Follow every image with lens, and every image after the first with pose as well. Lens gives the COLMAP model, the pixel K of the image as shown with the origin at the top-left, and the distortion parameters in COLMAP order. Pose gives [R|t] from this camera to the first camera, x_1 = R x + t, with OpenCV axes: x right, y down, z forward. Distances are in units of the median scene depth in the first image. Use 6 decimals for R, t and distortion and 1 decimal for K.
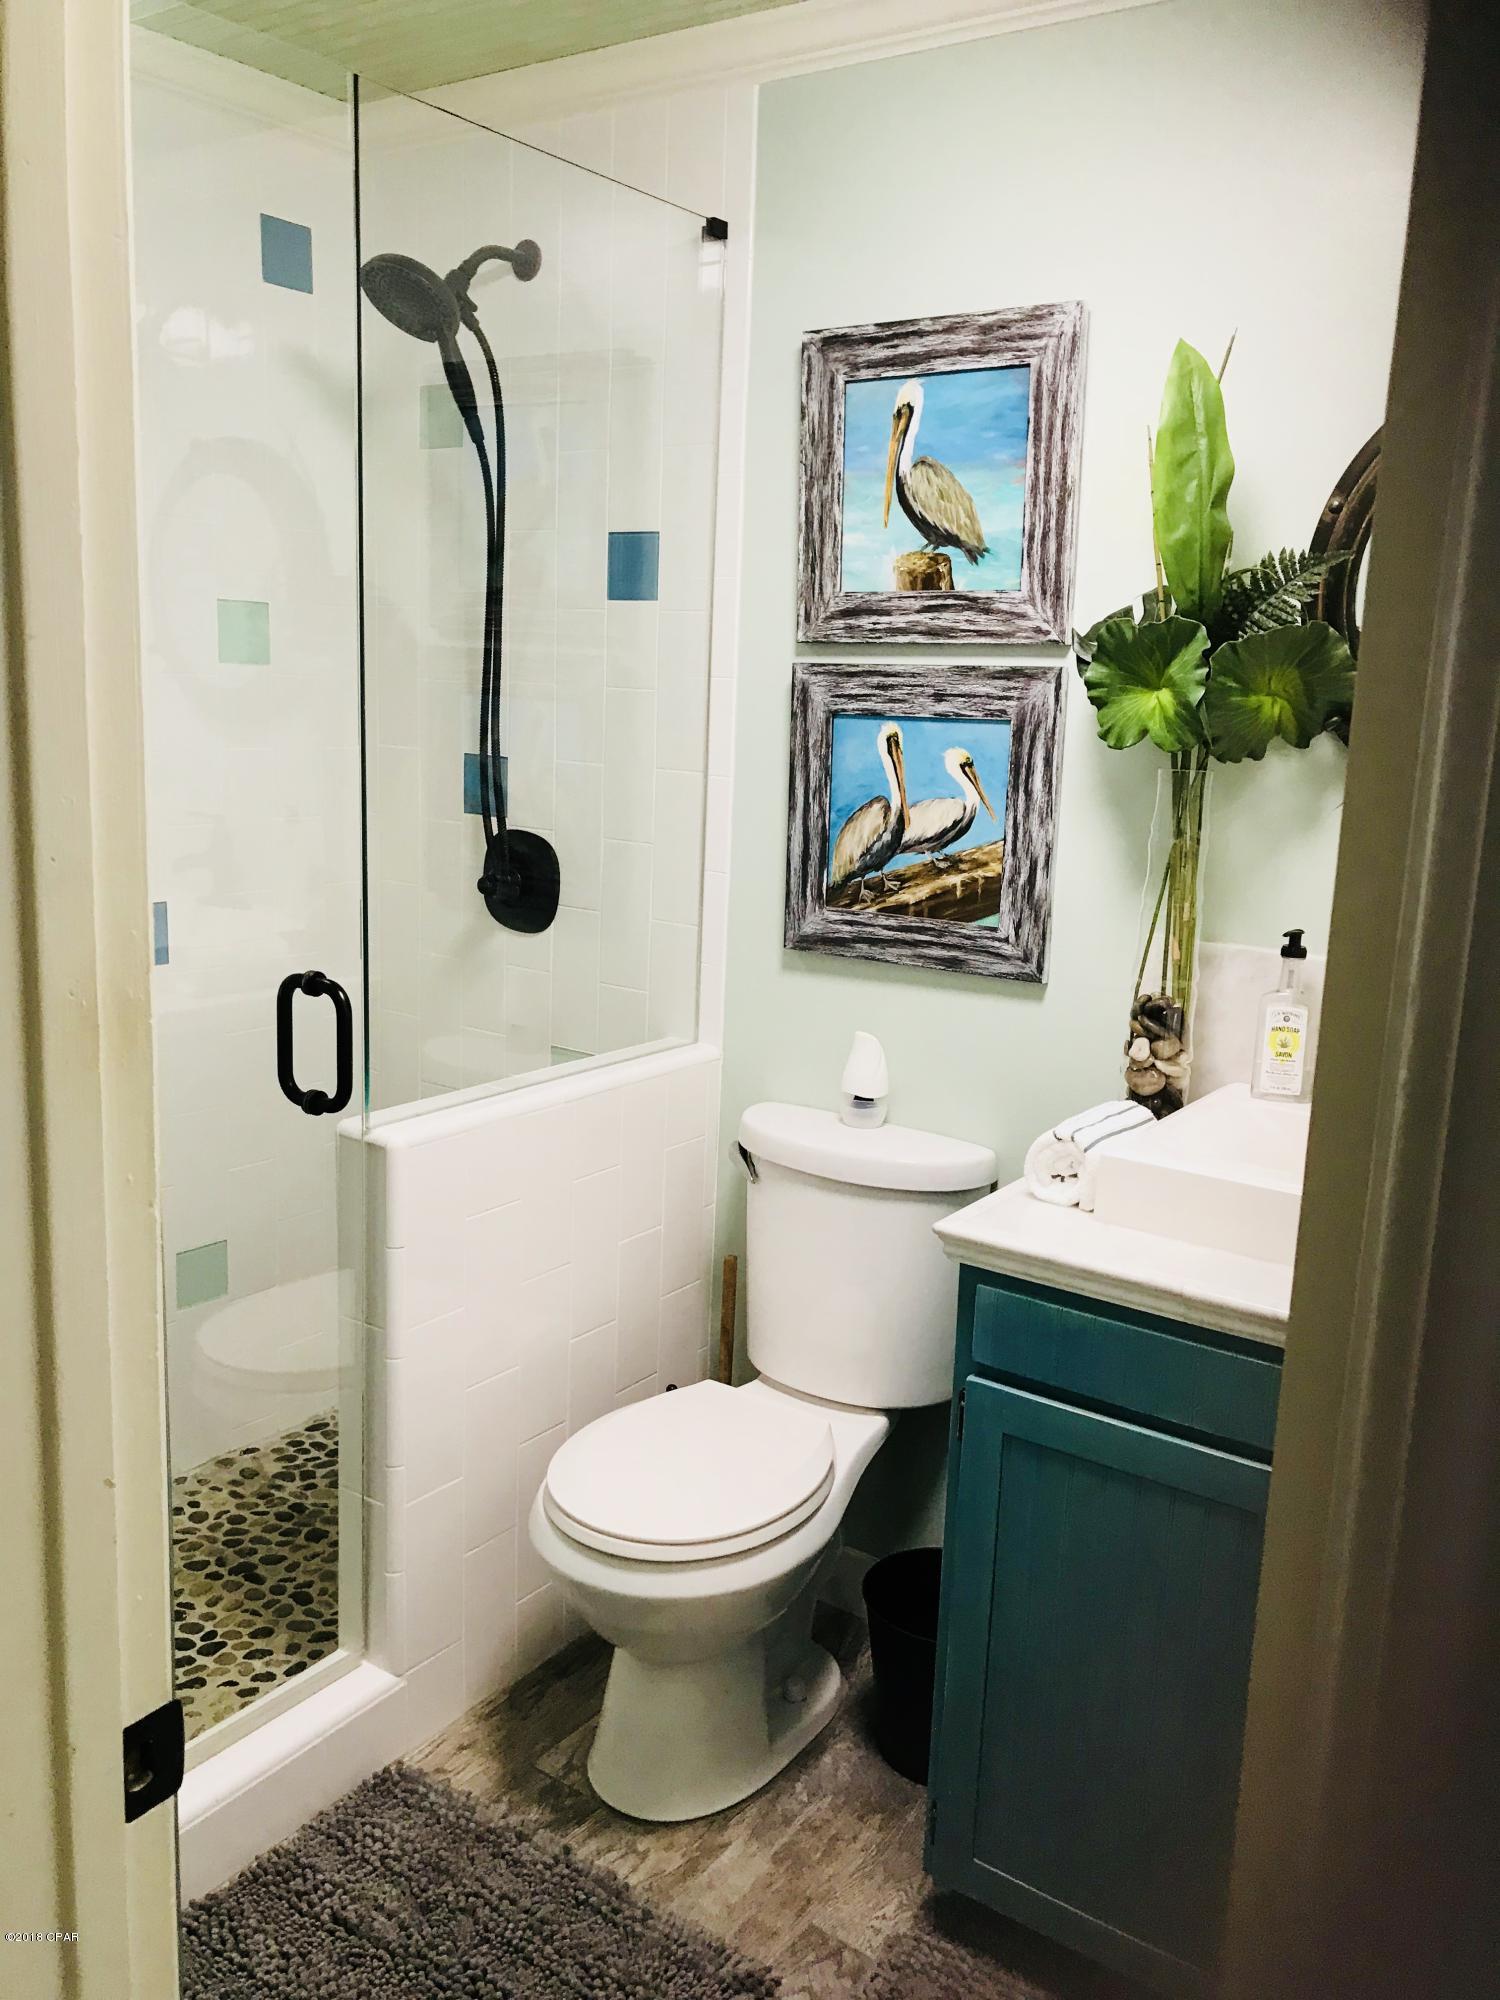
lens RADIAL K [[1635.7, 0, 749.5], [0, 1635.7, 993.8], [0, 0, 1]] dist [0.029606, -0.053979]
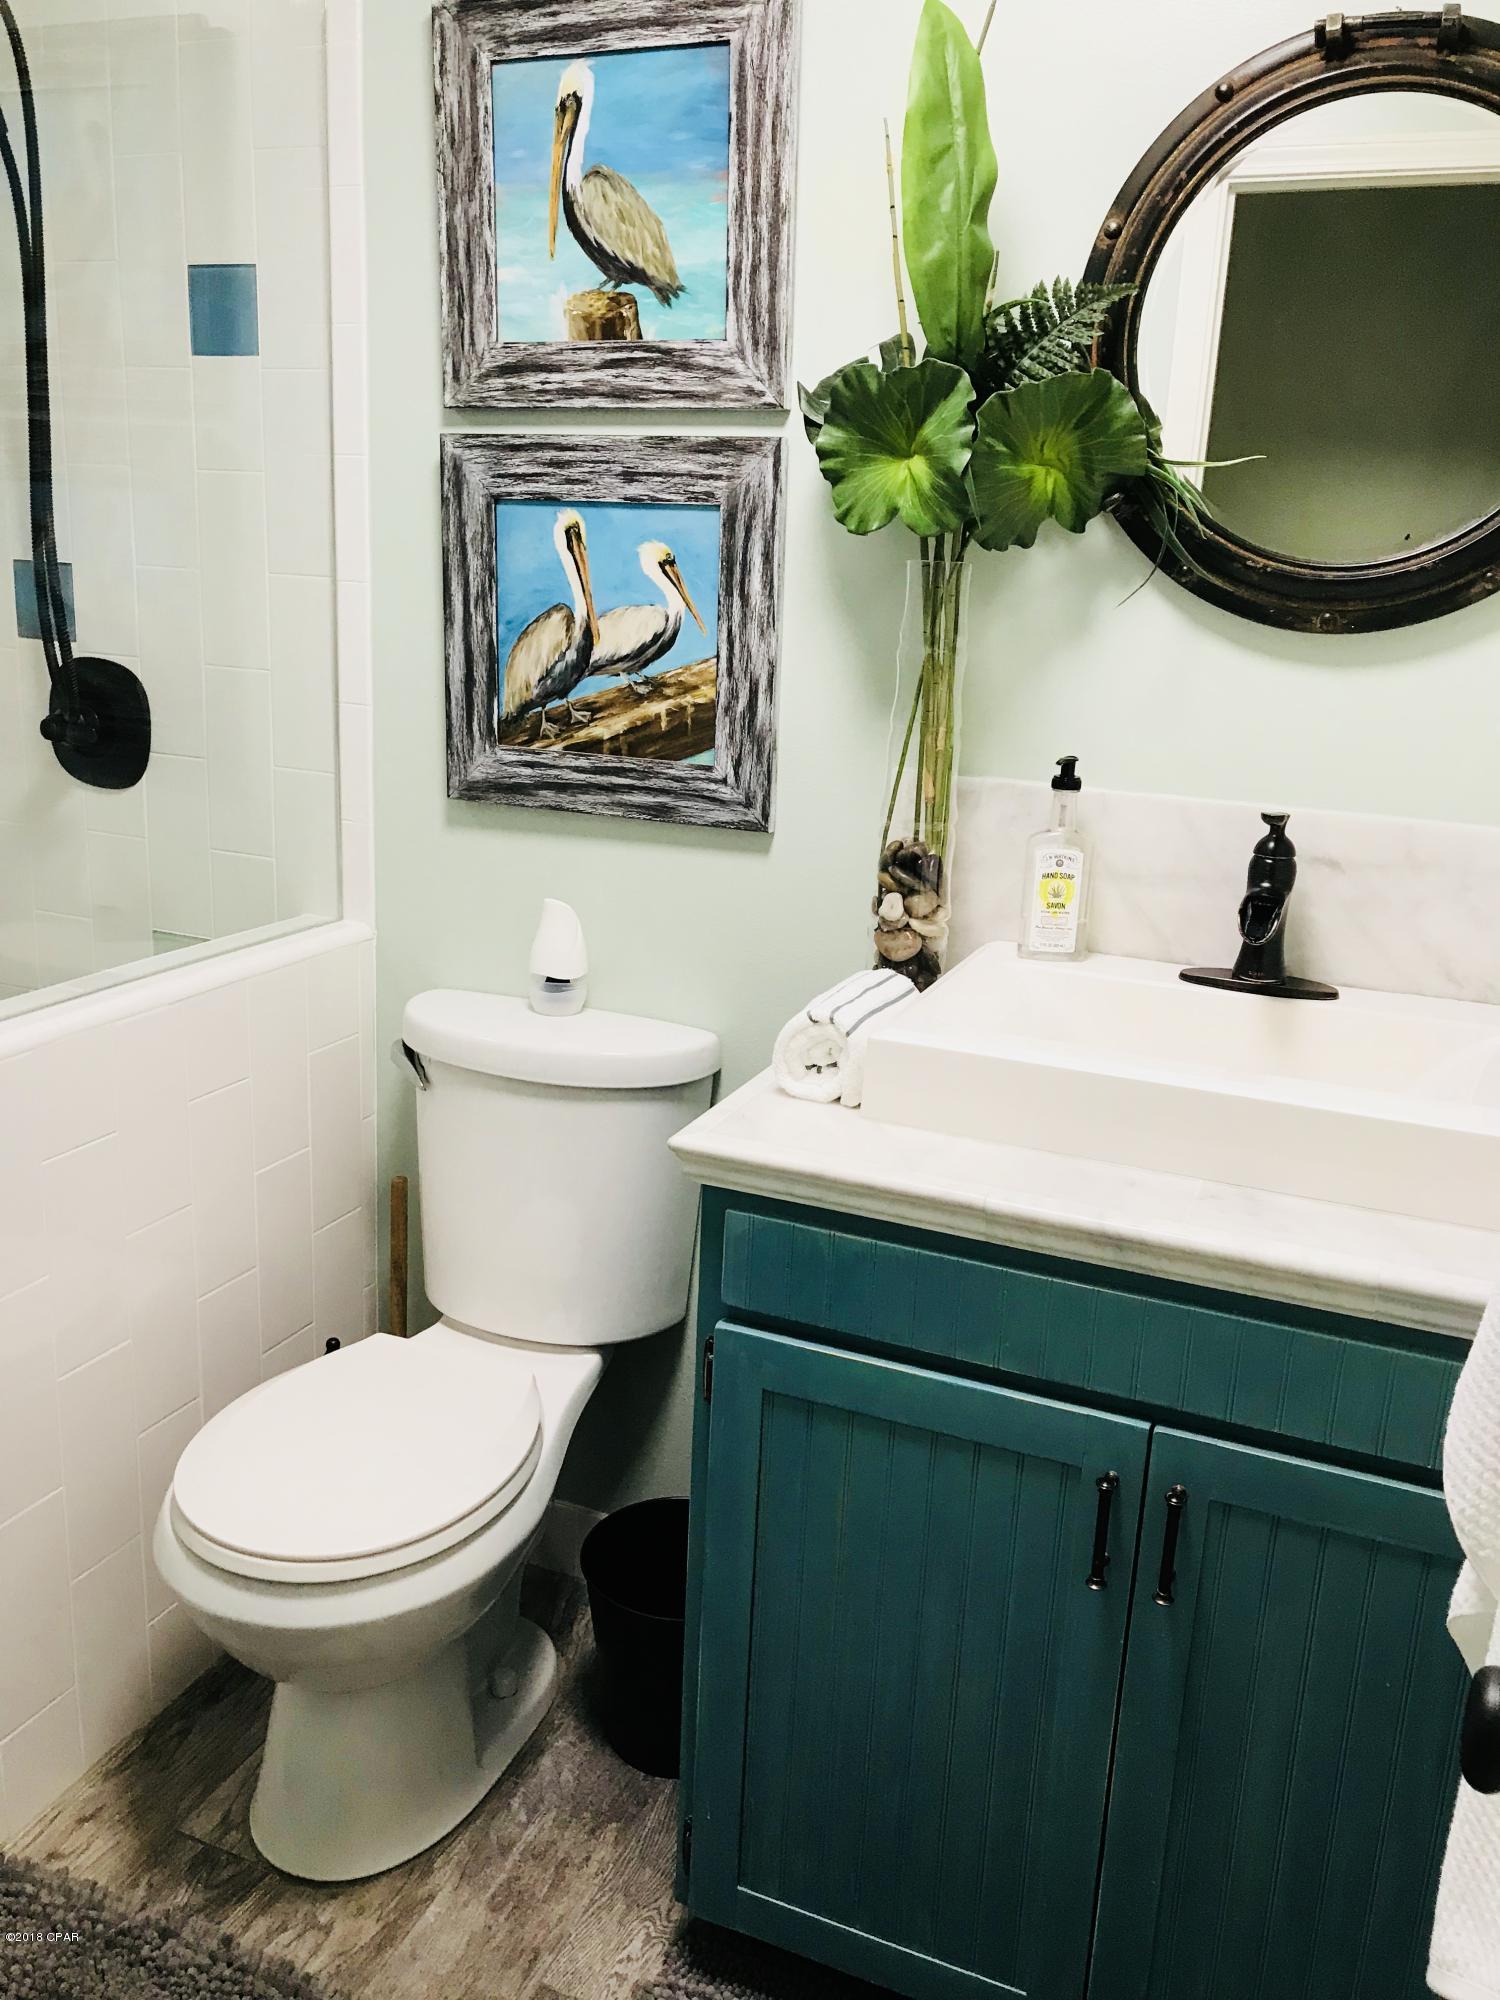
lens RADIAL K [[1680.7, 0, 785.1], [0, 1680.7, 1007.3], [0, 0, 1]] dist [0.033364, -0.044332]
pose [[0.974322, -0.050331, 0.219461, -0.004651], [0.031412, 0.995549, 0.088858, 0.006919], [-0.222956, -0.079683, 0.971566, 0.167844]]
